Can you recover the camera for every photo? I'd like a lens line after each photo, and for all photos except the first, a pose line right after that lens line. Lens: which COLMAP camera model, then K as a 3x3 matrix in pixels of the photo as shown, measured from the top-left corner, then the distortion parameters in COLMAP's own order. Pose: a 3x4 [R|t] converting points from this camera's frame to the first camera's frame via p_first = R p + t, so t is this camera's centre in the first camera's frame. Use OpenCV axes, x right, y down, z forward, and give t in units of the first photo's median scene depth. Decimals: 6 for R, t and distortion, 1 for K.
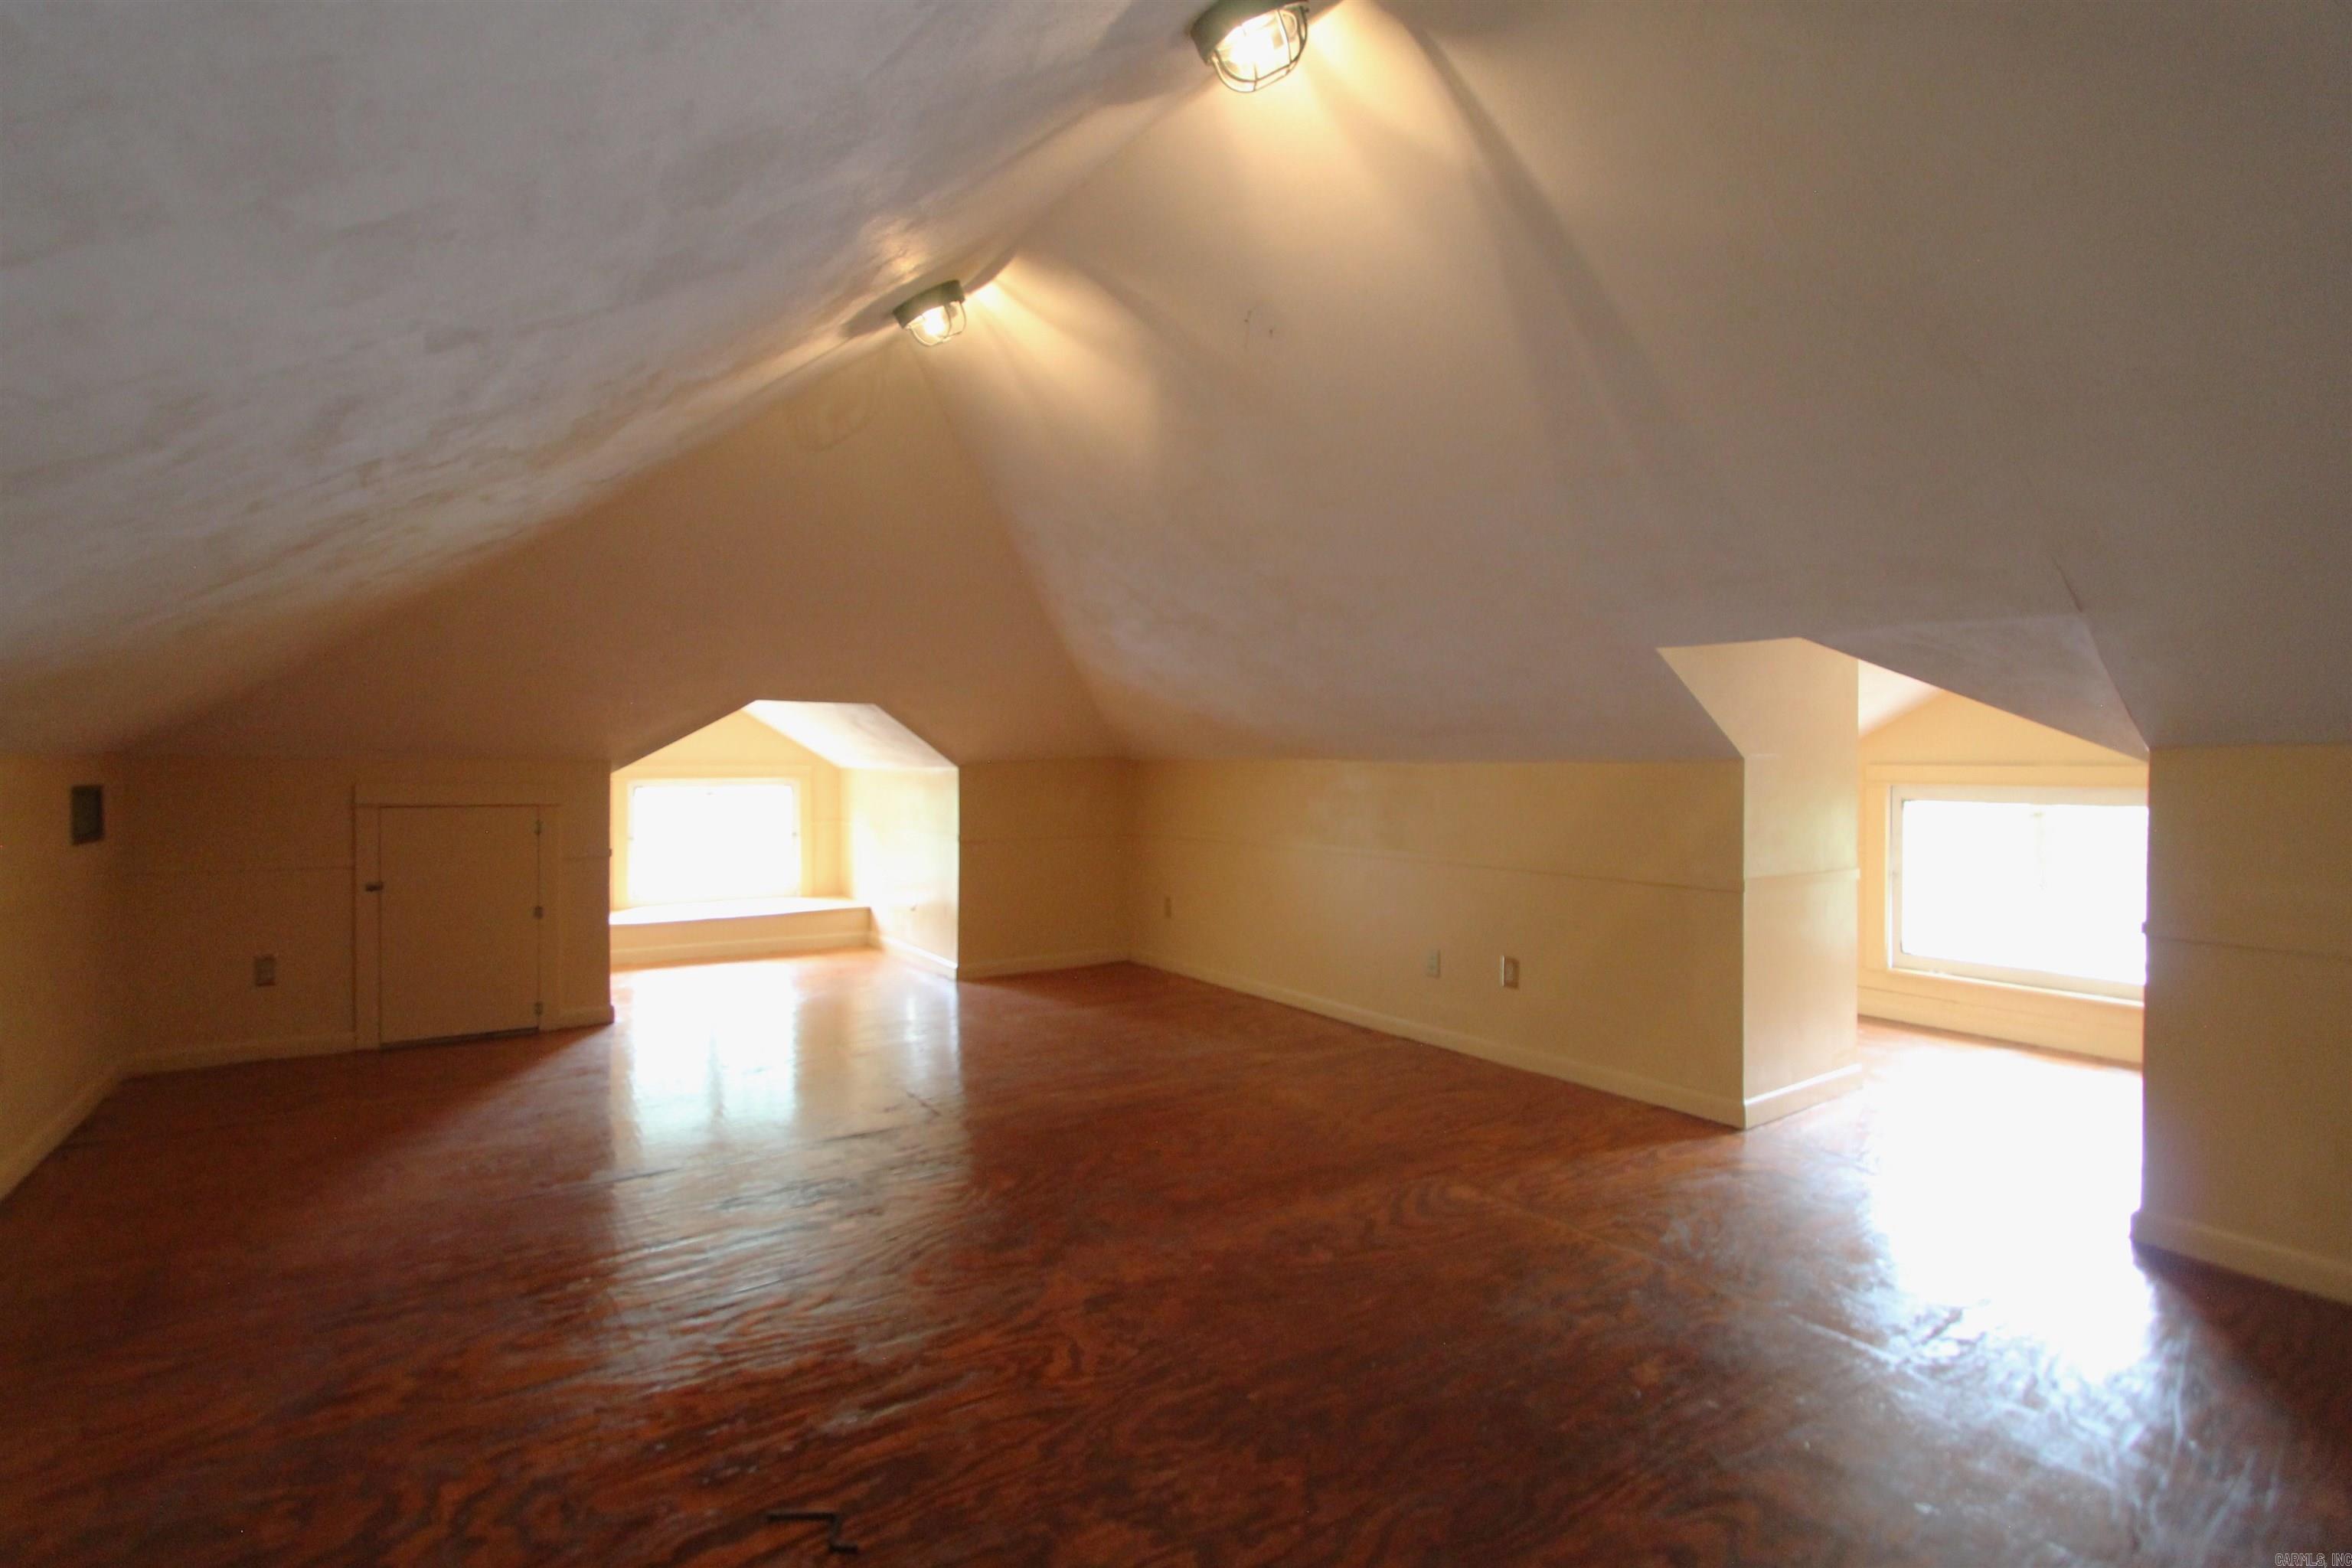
lens RADIAL K [[1042.2, 0, 1272.1], [0, 1042.2, 819.6], [0, 0, 1]] dist [-0.001119, 0.000338]
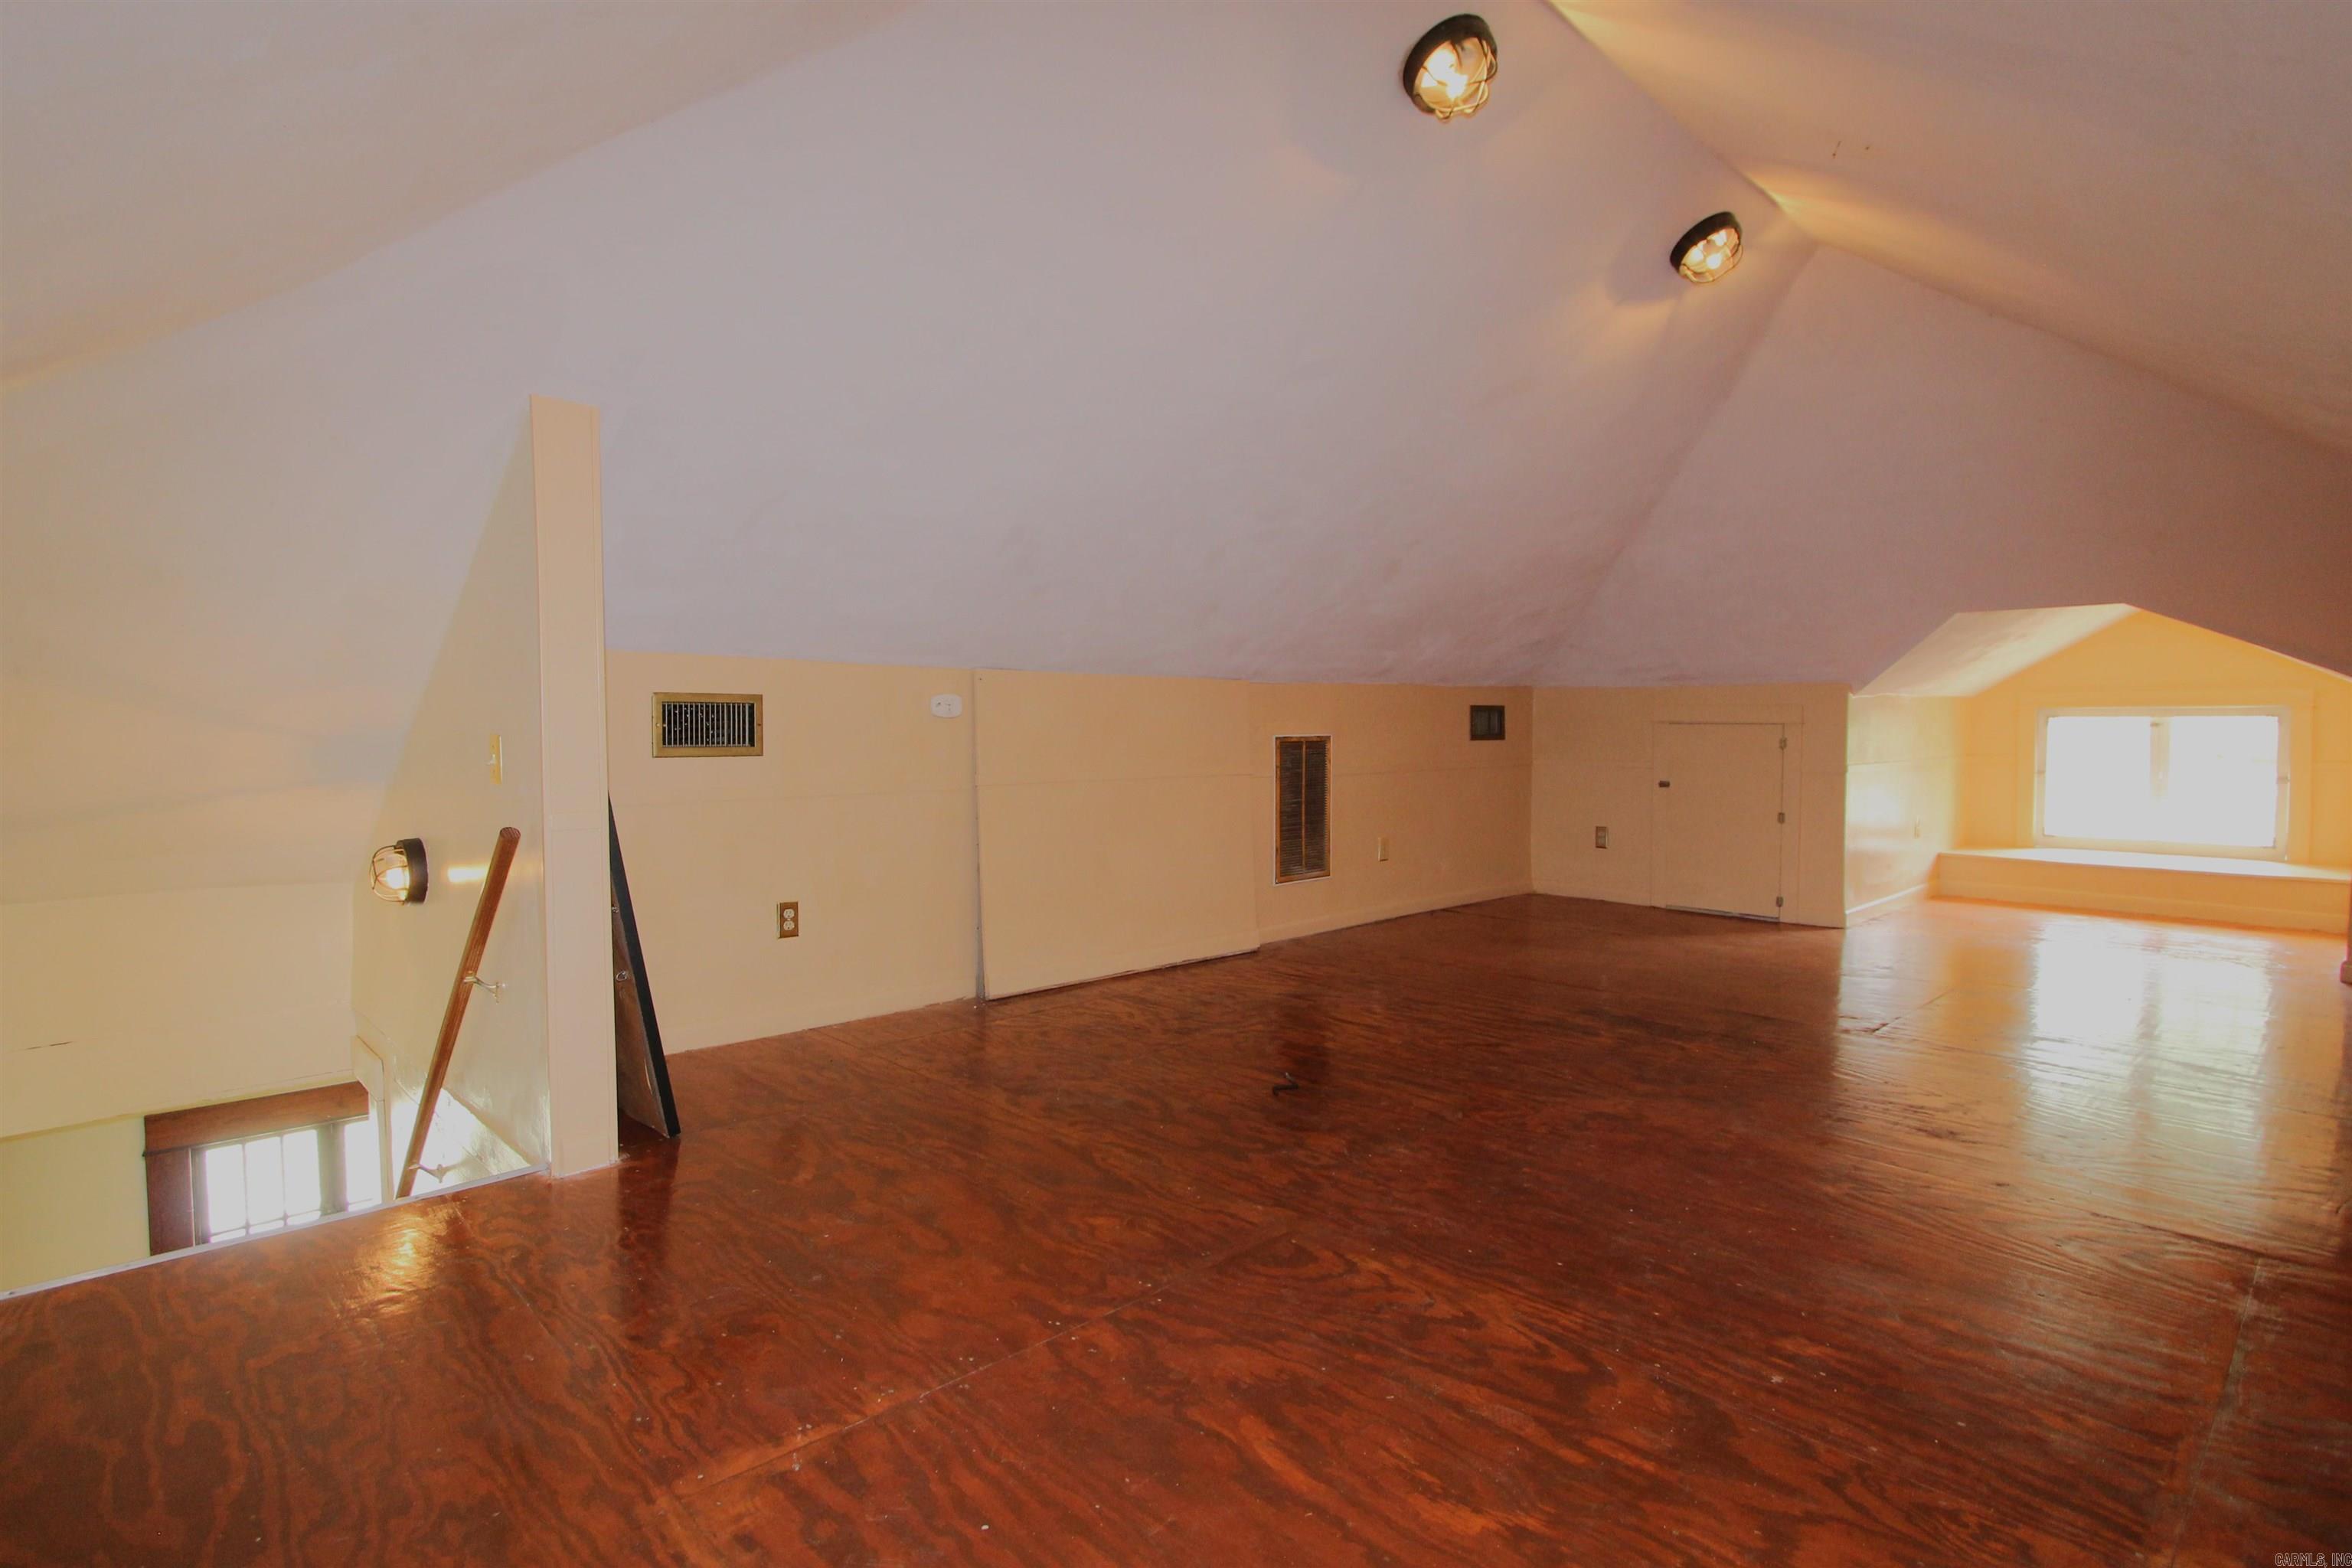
lens RADIAL K [[1103.1, 0, 1163.0], [0, 1103.1, 772.9], [0, 0, 1]] dist [-0.003851, 0.001326]
pose [[0.197078, 0.045293, -0.979341, 0.886185], [-0.039257, 0.998496, 0.038279, 0.055169], [0.979602, 0.030903, 0.198559, 0.263000]]
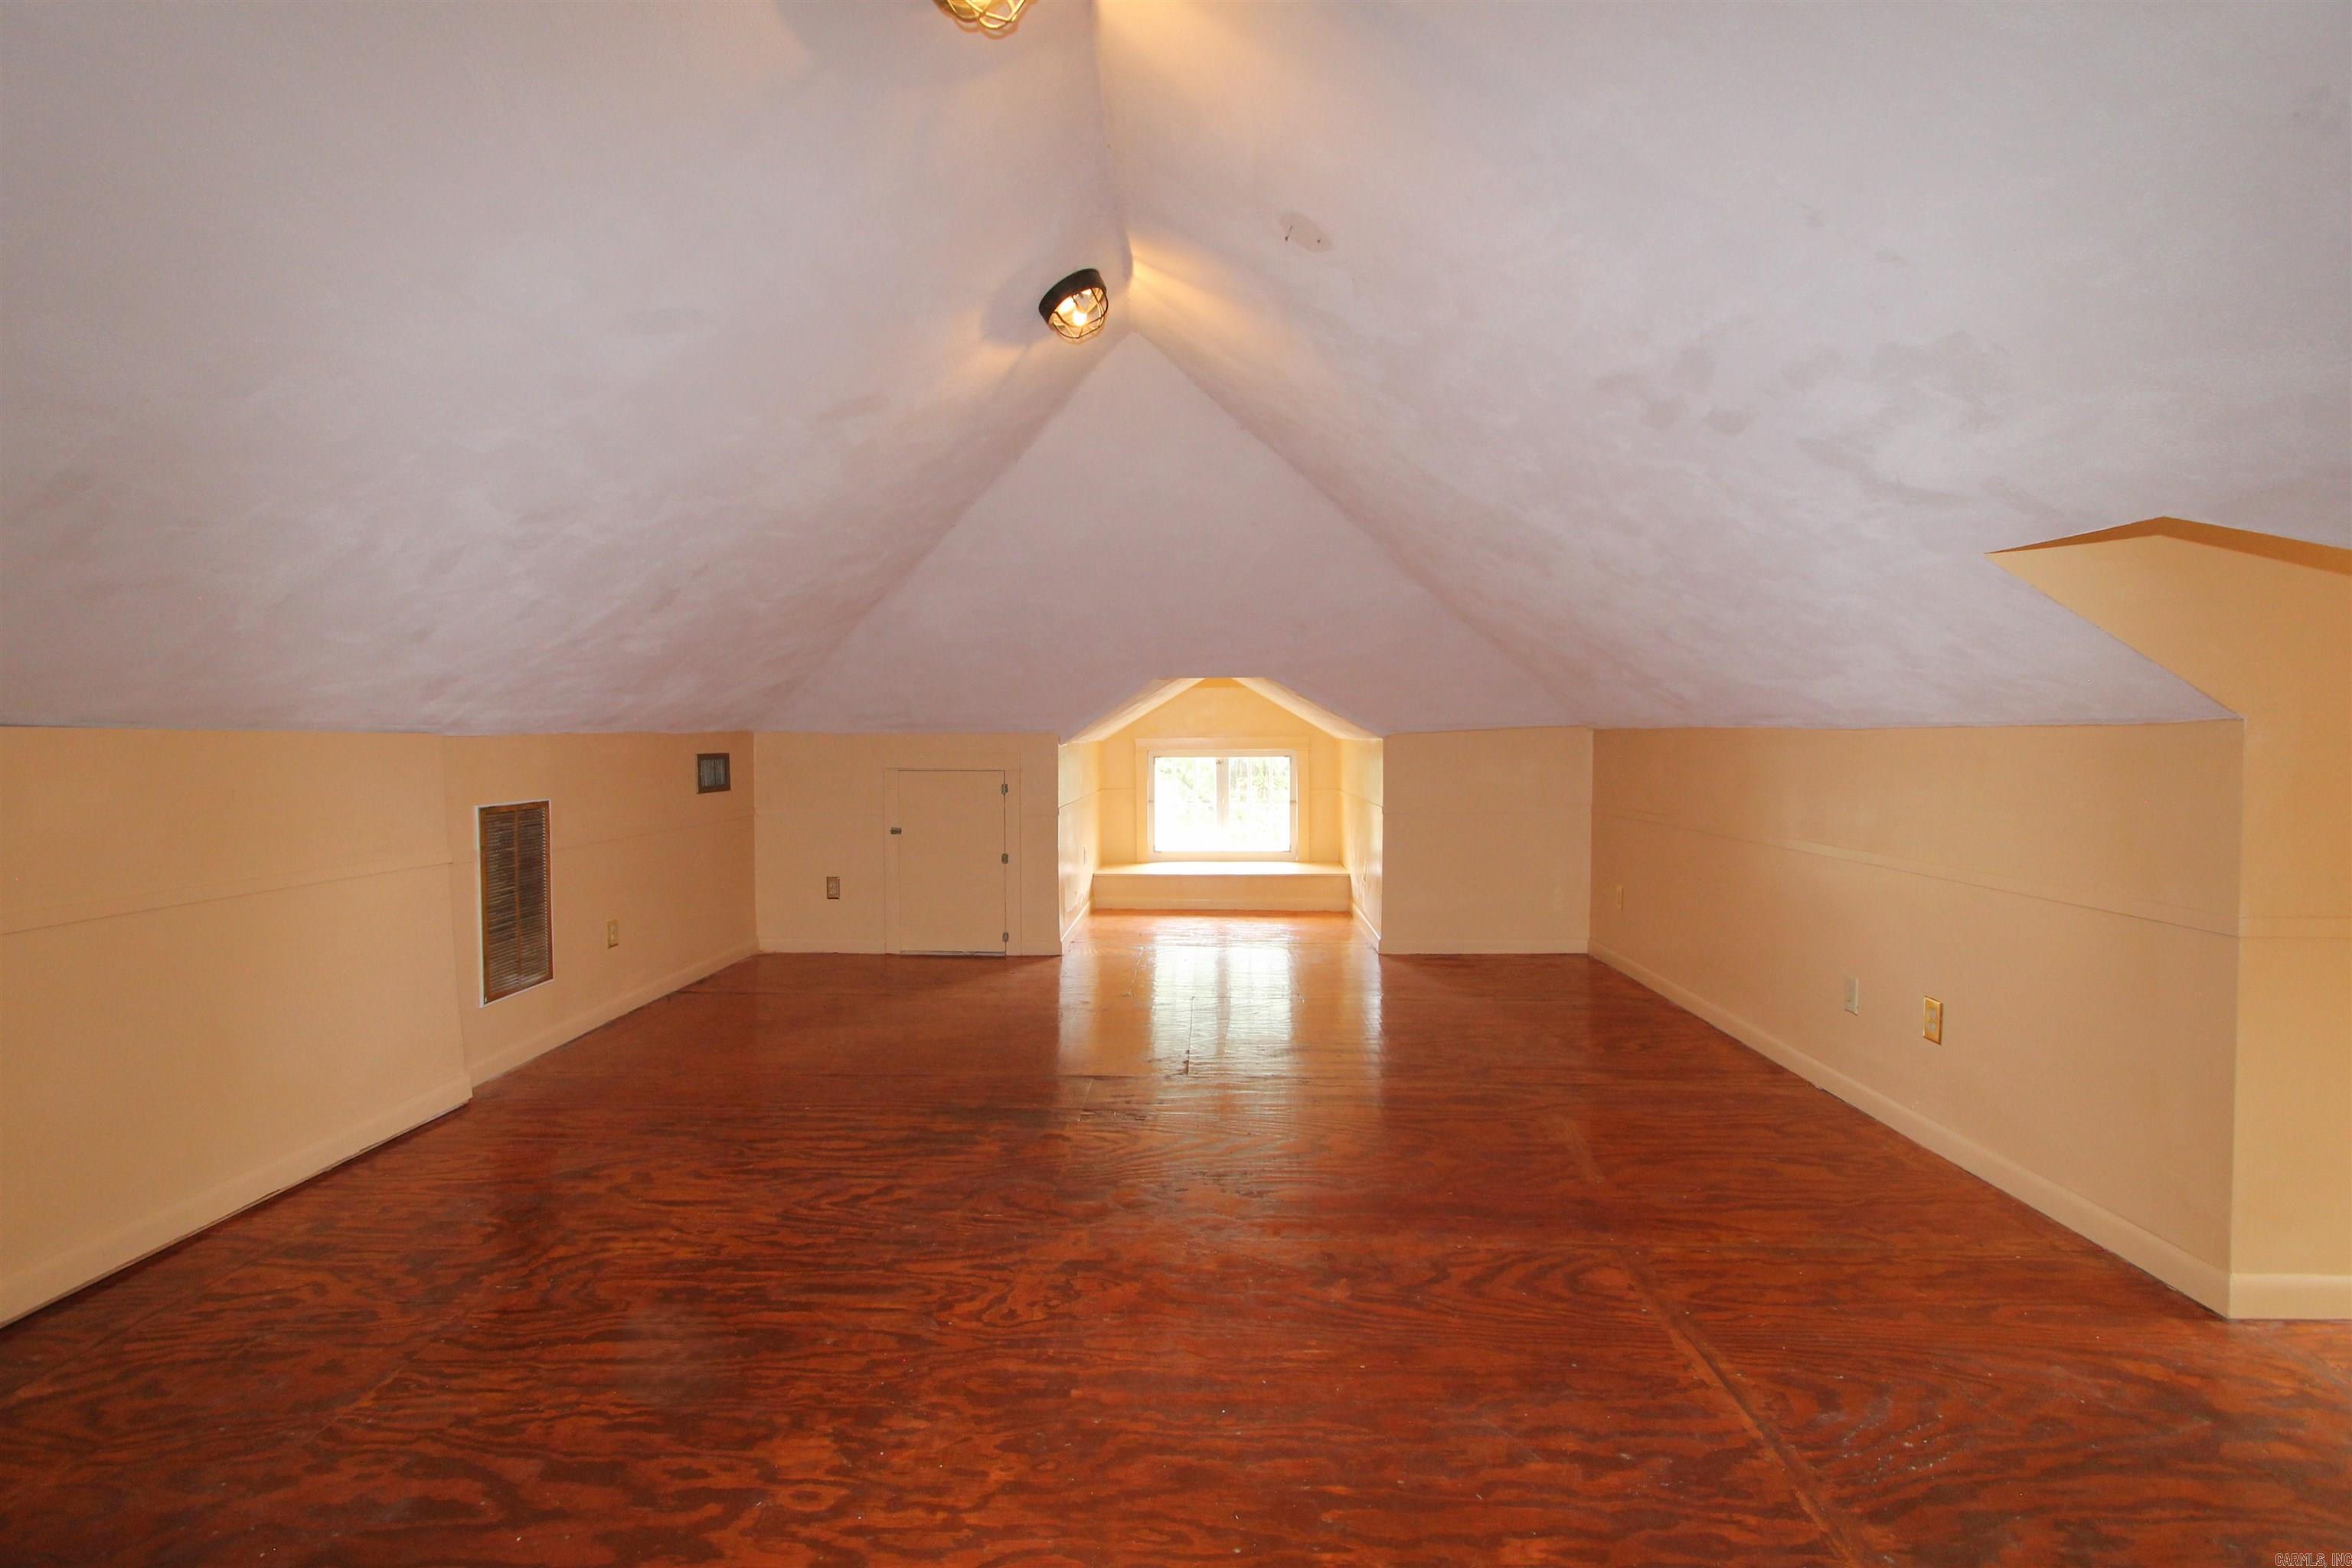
lens RADIAL K [[1103.1, 0, 1163.0], [0, 1103.1, 772.9], [0, 0, 1]] dist [-0.003851, 0.001326]
pose [[0.804145, 0.005960, -0.594404, 0.508459], [-0.017266, 0.999762, -0.013334, 0.005617], [0.594183, 0.020986, 0.804056, 0.190157]]
